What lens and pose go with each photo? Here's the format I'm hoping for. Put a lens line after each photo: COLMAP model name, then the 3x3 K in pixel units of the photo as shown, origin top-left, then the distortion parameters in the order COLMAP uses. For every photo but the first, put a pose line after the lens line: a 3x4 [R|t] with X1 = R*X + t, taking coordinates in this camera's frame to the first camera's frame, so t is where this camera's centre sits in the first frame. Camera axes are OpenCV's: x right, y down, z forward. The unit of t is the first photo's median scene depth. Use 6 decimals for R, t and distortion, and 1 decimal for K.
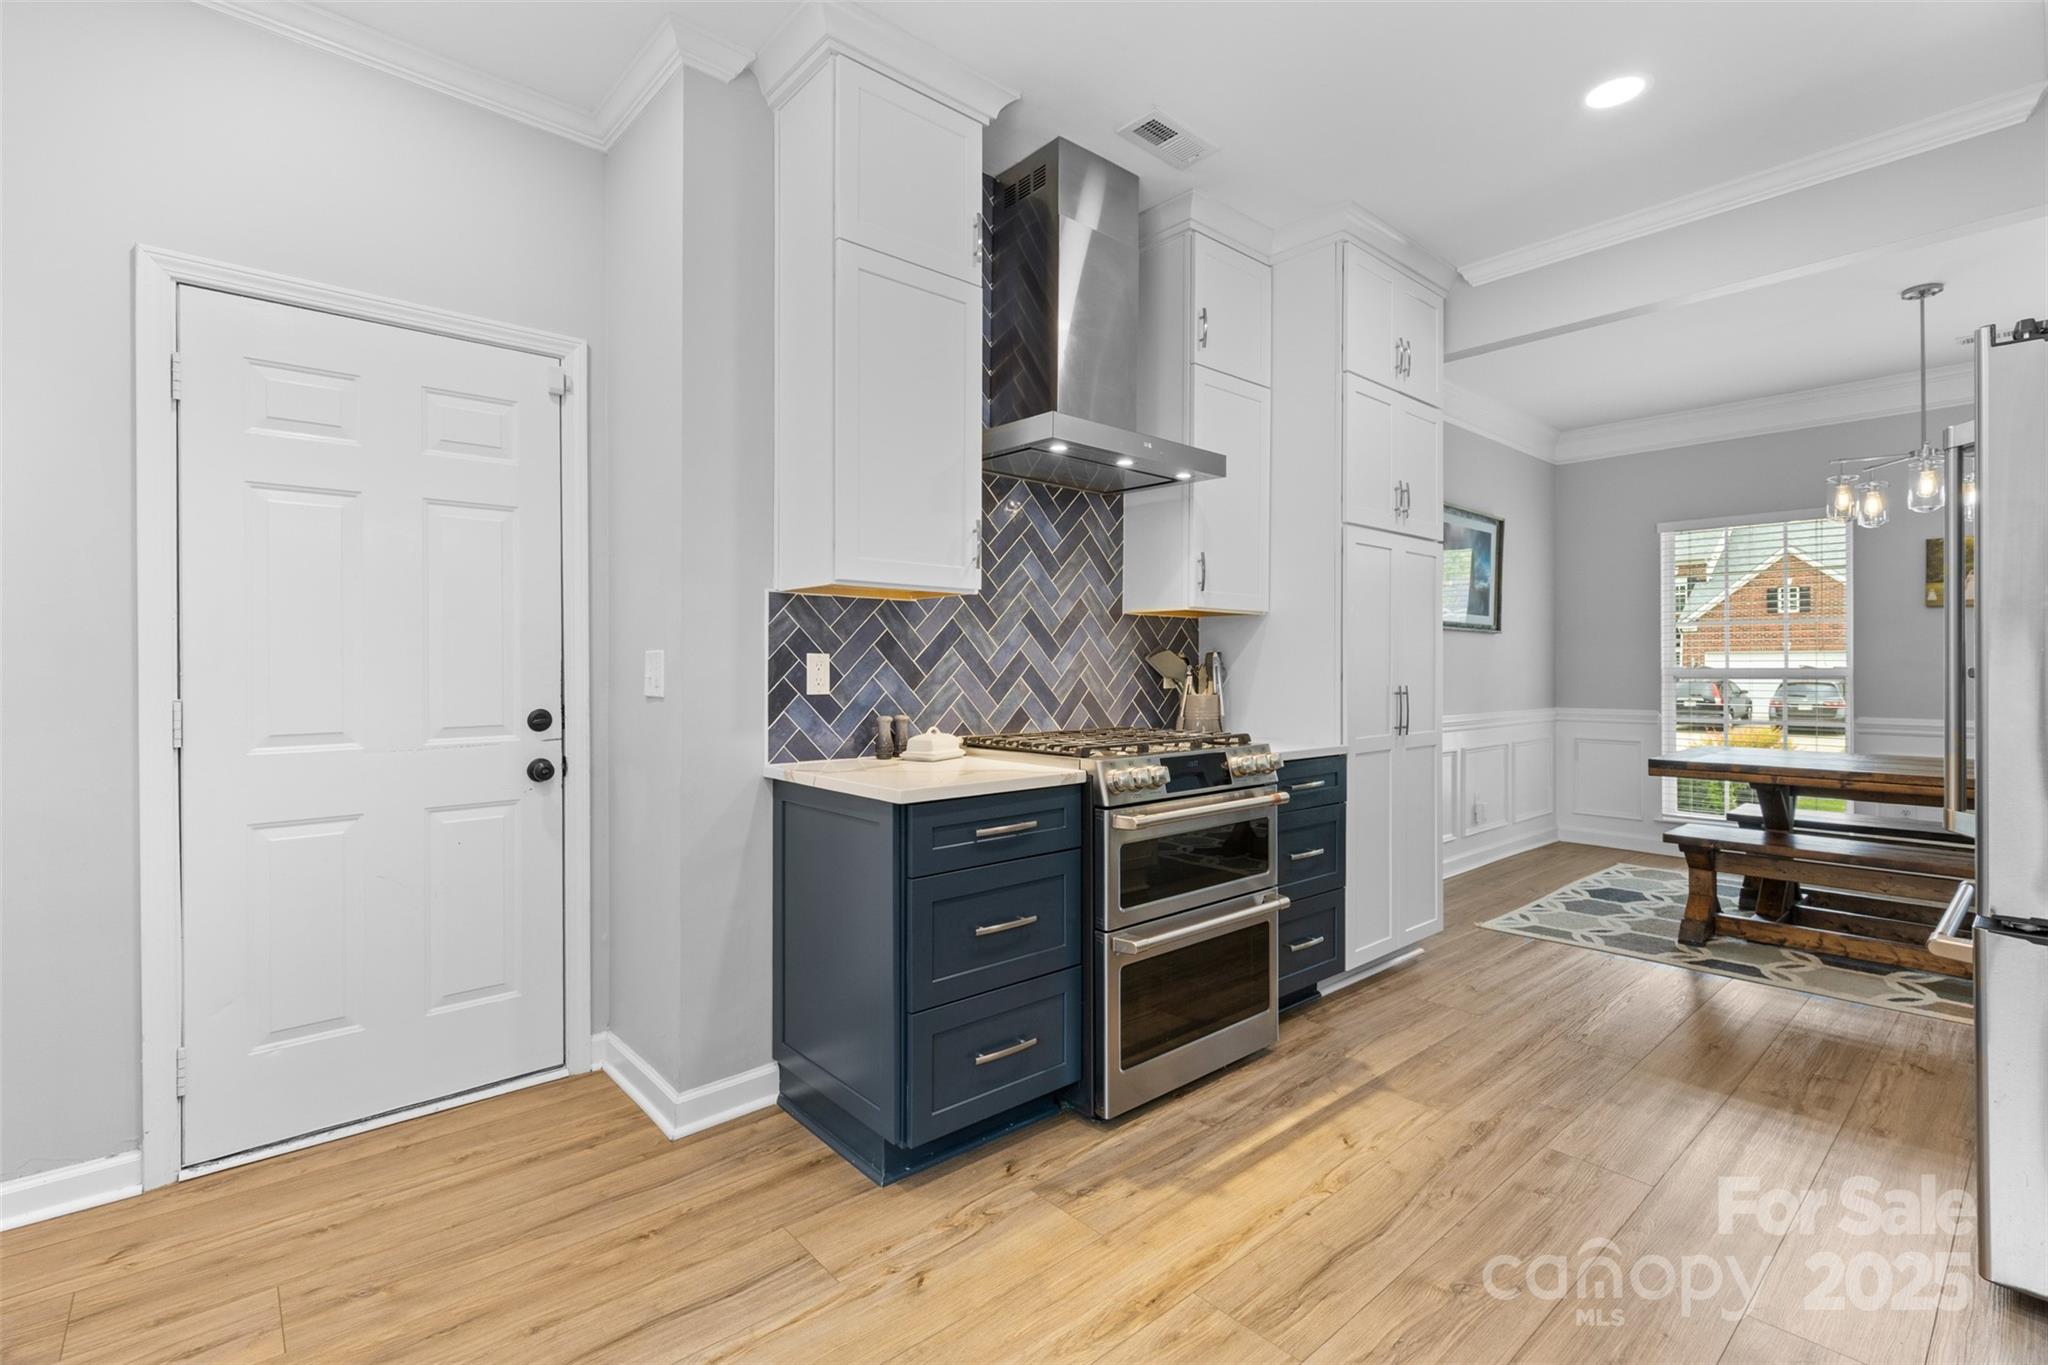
lens RADIAL K [[920.8, 0, 1015.5], [0, 920.8, 664.9], [0, 0, 1]] dist [-0.000634, 0.000048]
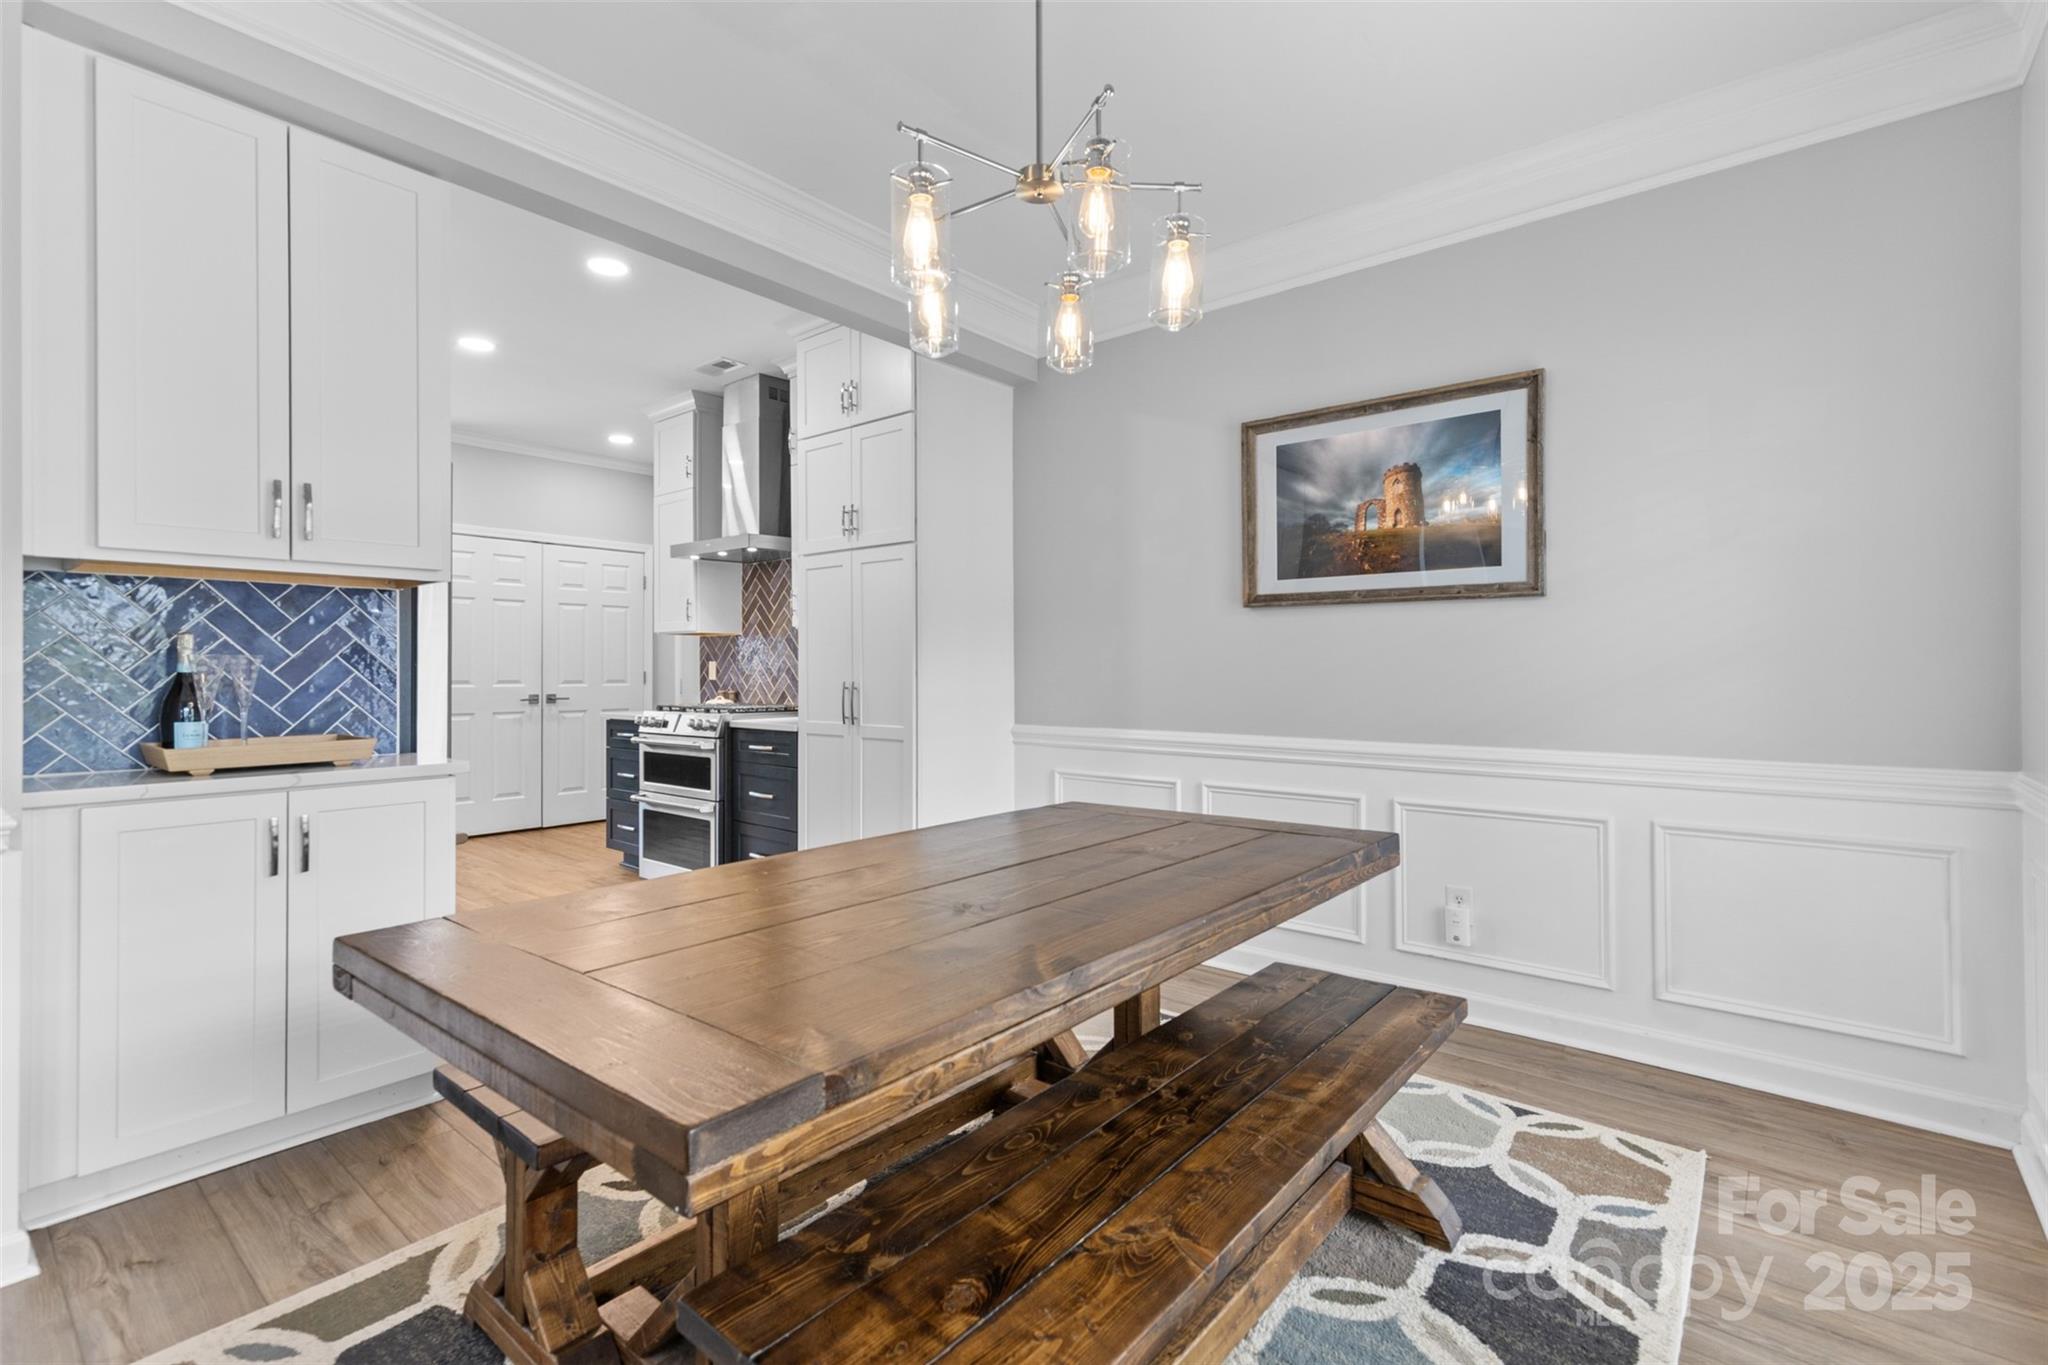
lens RADIAL K [[920.8, 0, 1026.4], [0, 920.8, 677.0], [0, 0, 1]] dist [-0.000634, 0.000048]
pose [[0.164169, 0.006027, -0.986414, 2.101558], [0.004587, 0.999966, 0.006874, 0.013196], [0.986422, -0.005653, 0.164136, 1.357213]]
